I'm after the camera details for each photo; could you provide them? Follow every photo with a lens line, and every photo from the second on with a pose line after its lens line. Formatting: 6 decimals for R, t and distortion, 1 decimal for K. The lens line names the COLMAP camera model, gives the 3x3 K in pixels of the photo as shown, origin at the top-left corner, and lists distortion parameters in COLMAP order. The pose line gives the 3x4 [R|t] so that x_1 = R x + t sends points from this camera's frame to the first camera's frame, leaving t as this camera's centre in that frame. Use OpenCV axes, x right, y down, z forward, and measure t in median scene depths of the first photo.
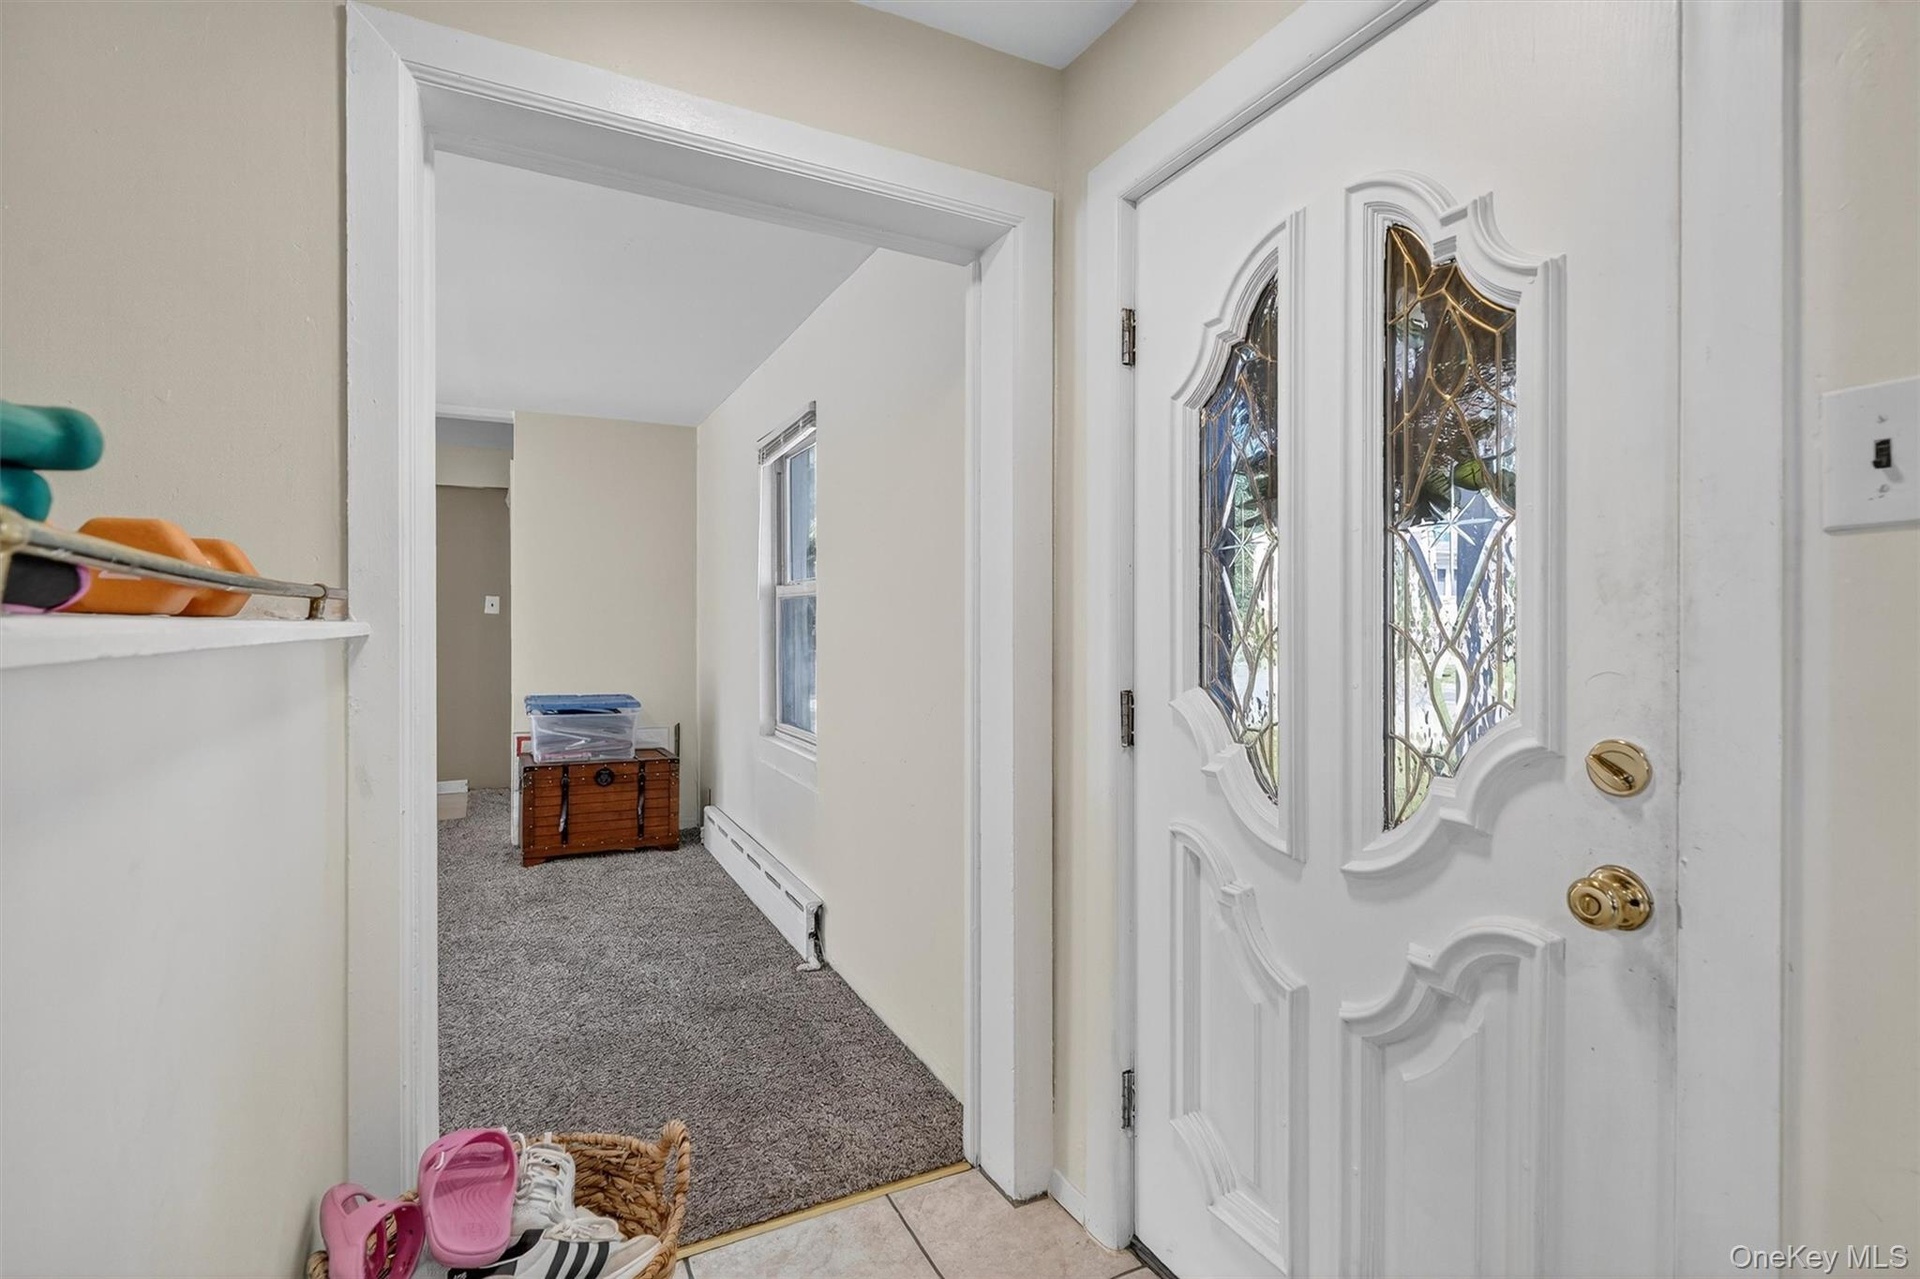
lens RADIAL K [[892.7, 0, 959.4], [0, 892.7, 630.3], [0, 0, 1]] dist [-0.010253, -0.000057]
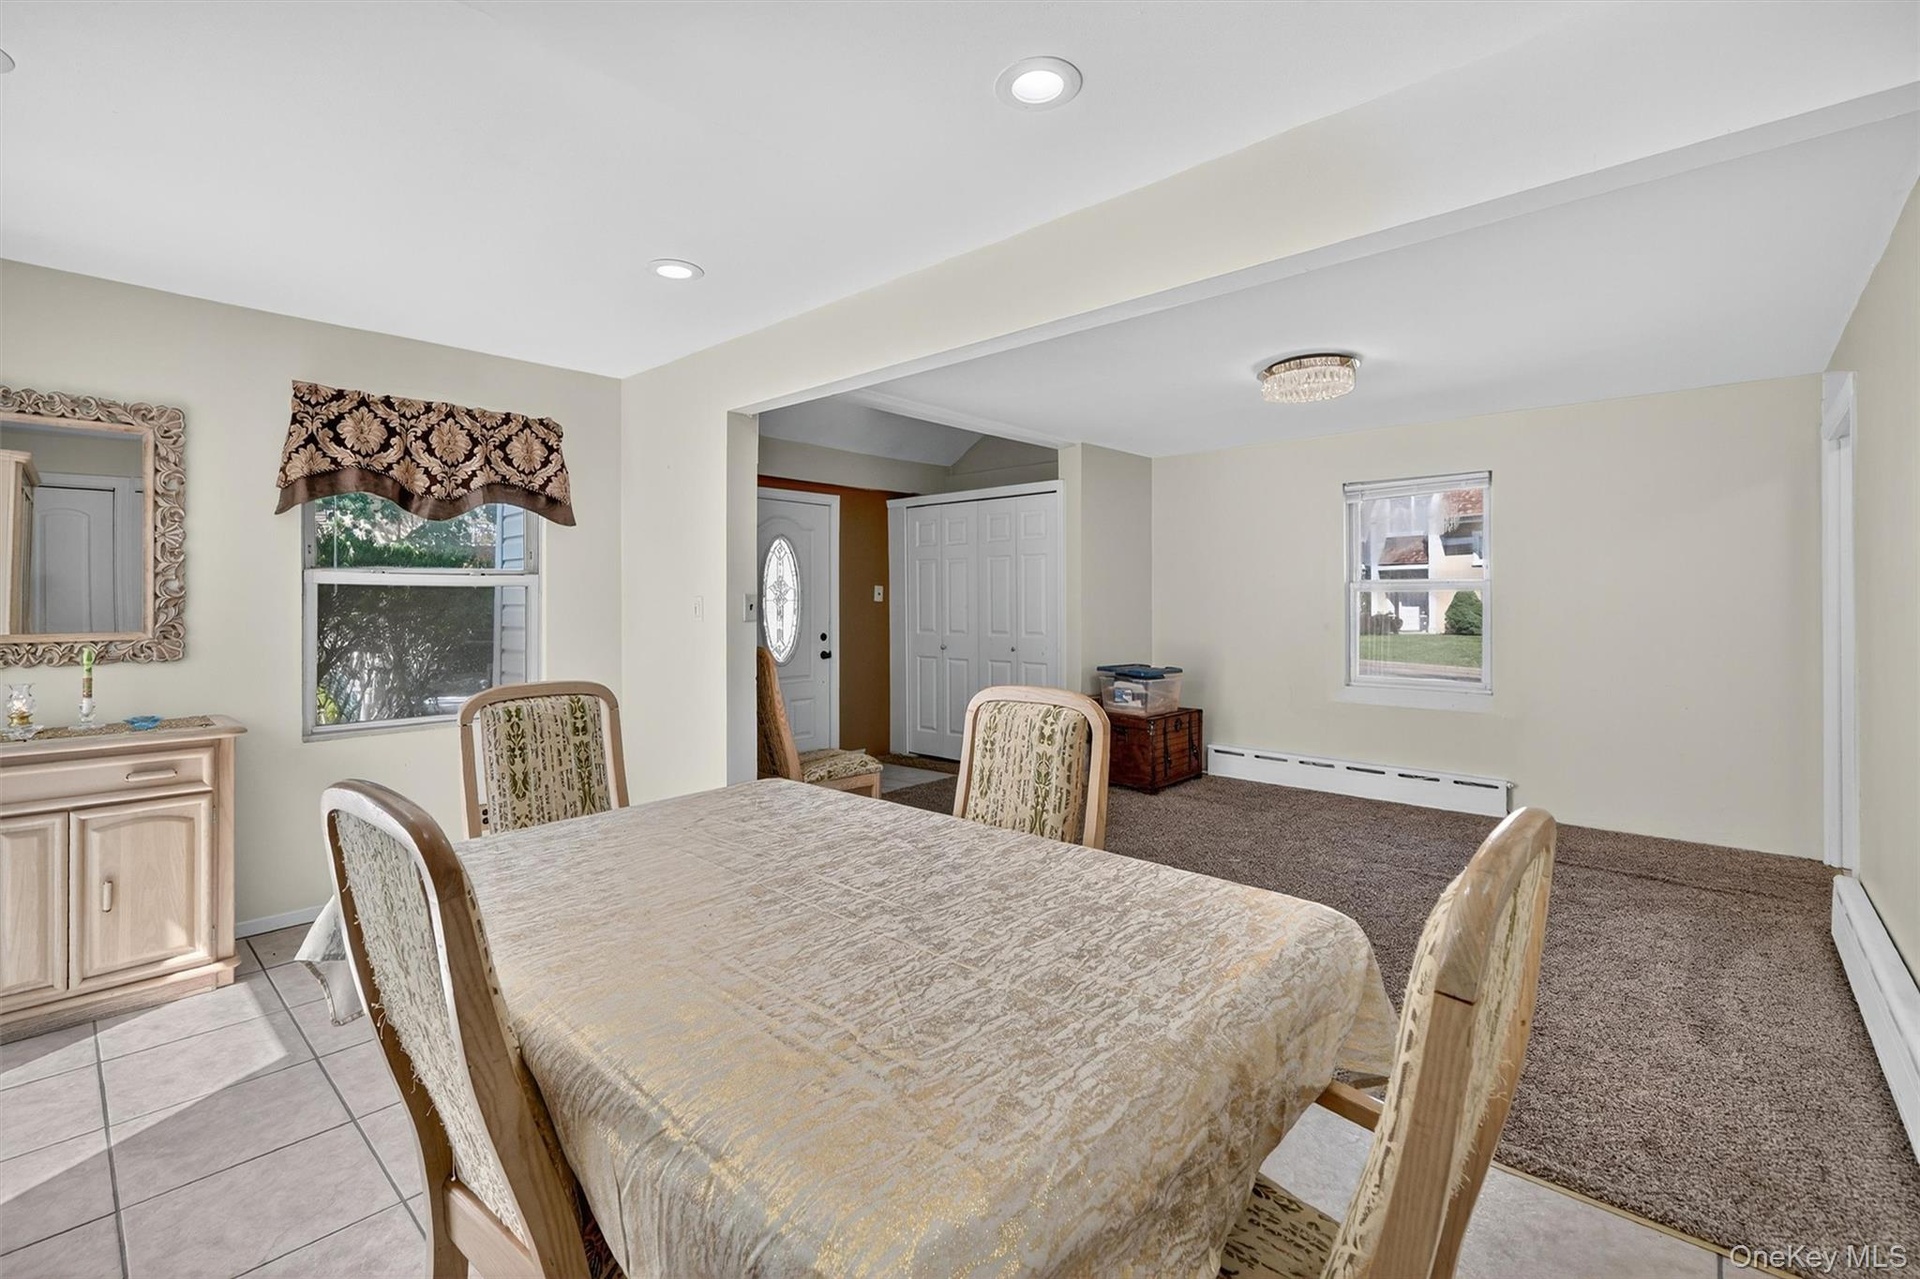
lens RADIAL K [[831.6, 0, 958.4], [0, 831.6, 600.9], [0, 0, 1]] dist [-0.000169, -0.000466]
pose [[0.936504, -0.004866, 0.350624, -1.178569], [0.008693, 0.999919, -0.009340, -0.011964], [-0.350550, 0.011795, 0.936470, -0.048064]]
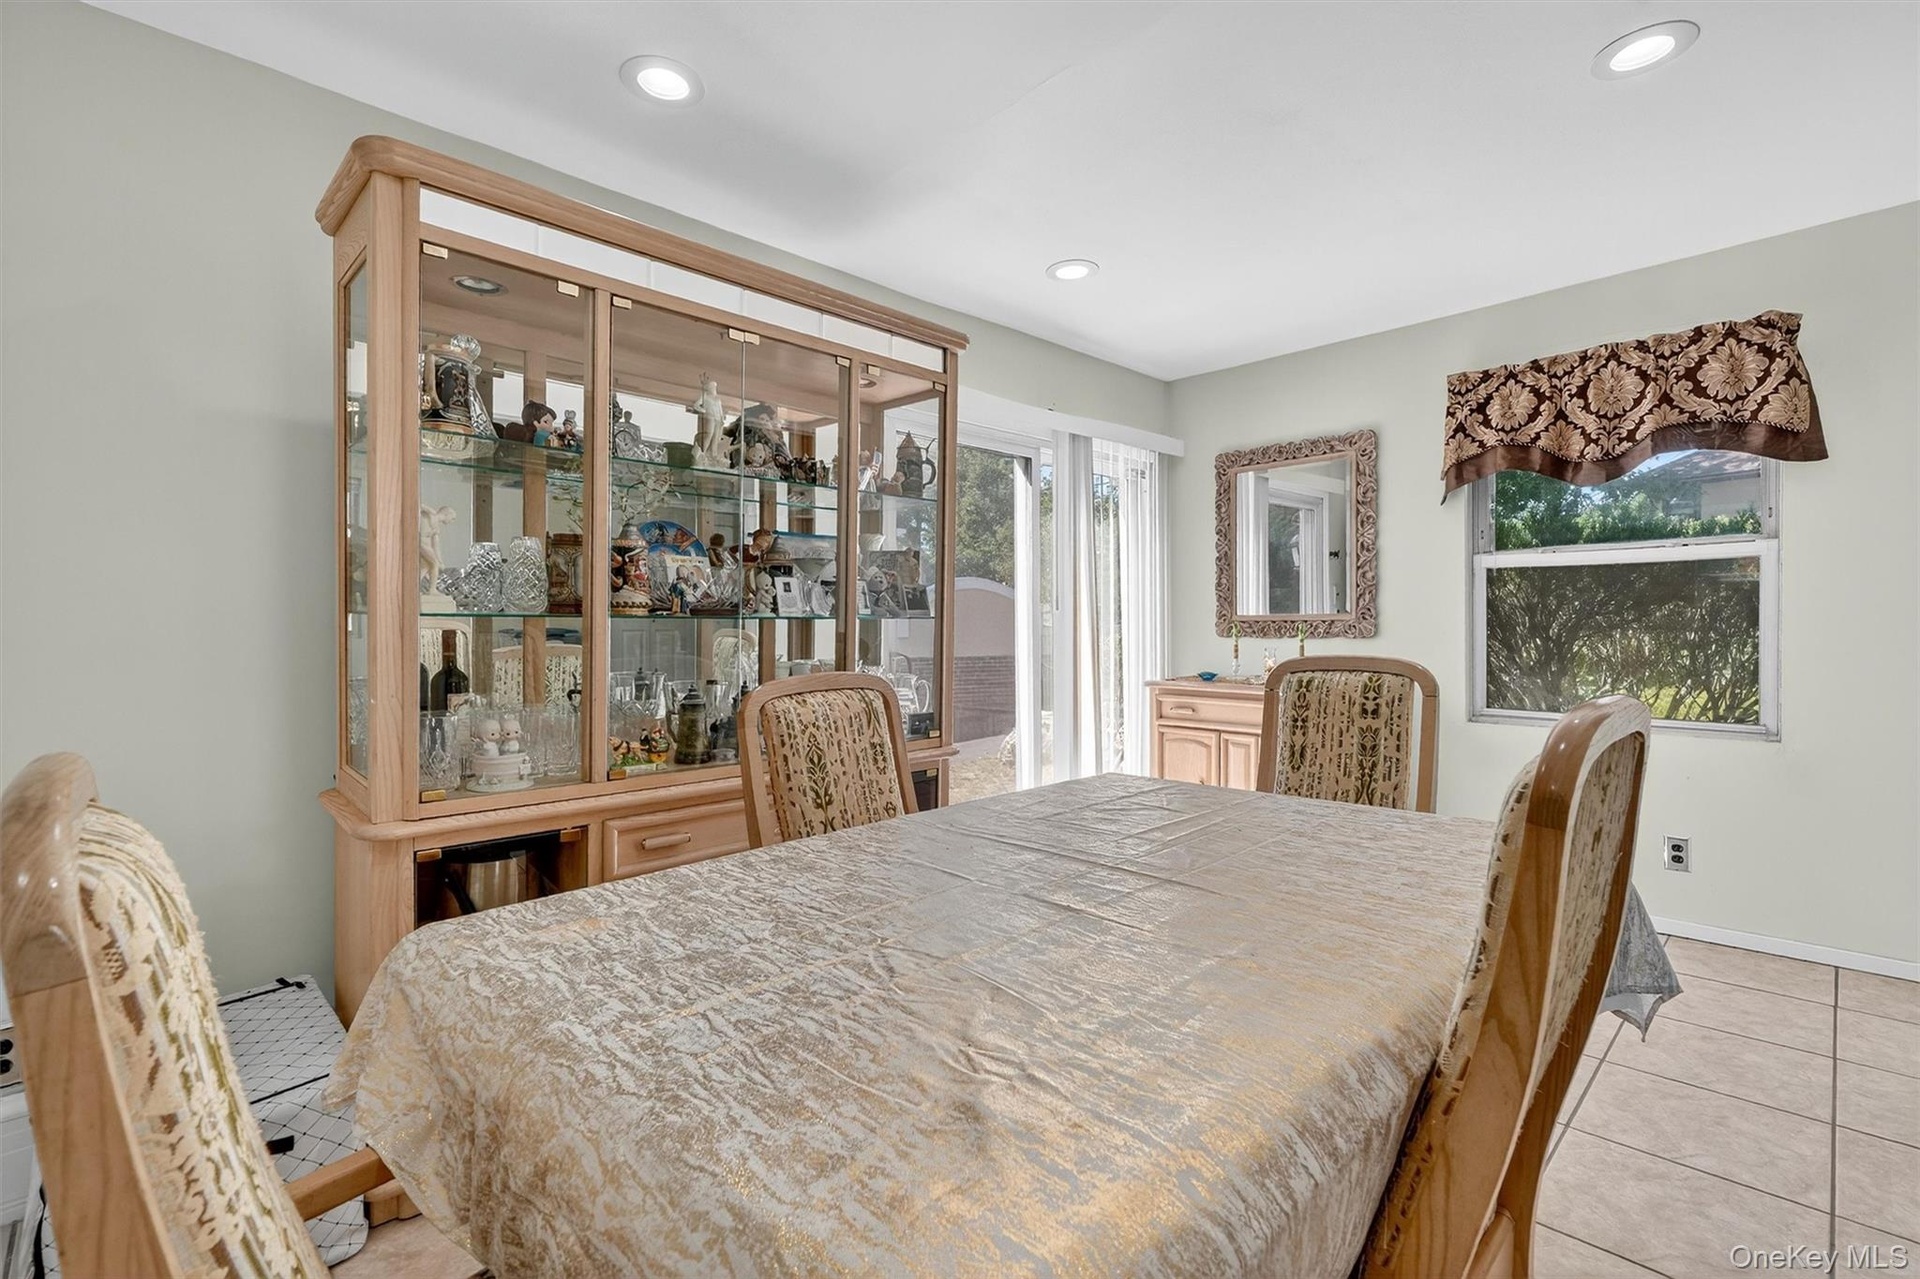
lens RADIAL K [[849.8, 0, 946.1], [0, 849.8, 631.0], [0, 0, 1]] dist [-0.001224, 0.000078]
pose [[0.288634, 0.004525, -0.957429, -0.849869], [-0.000319, 0.999989, 0.004630, 0.014864], [0.957439, -0.001031, 0.288632, 0.165920]]
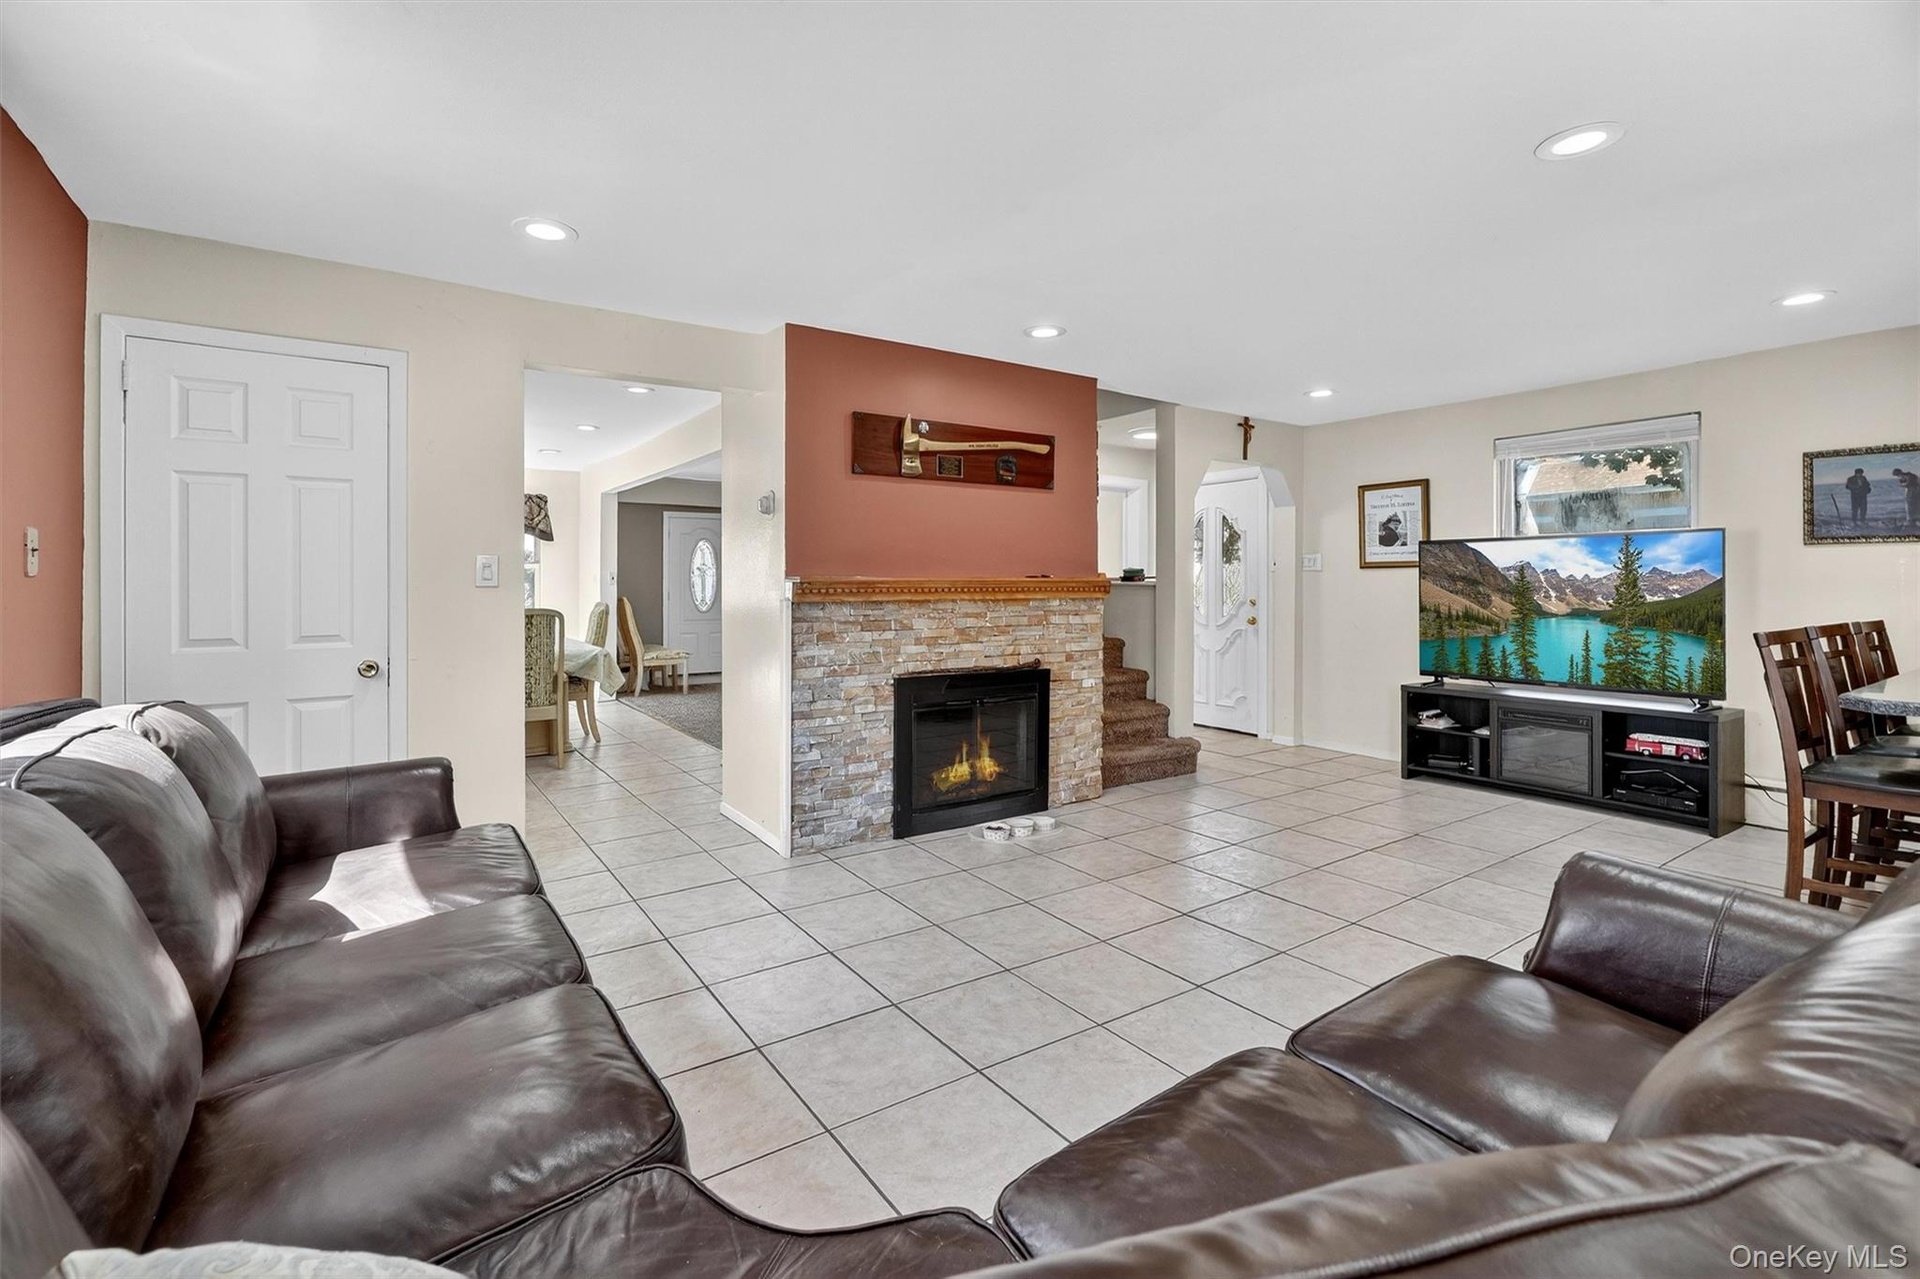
lens RADIAL K [[859.3, 0, 948.2], [0, 859.3, 581.2], [0, 0, 1]] dist [0.000567, 0.000221]
pose [[0.991169, -0.001207, 0.132596, -0.583793], [0.001908, 0.999985, -0.005156, 0.002814], [-0.132588, 0.005364, 0.991157, -1.236978]]
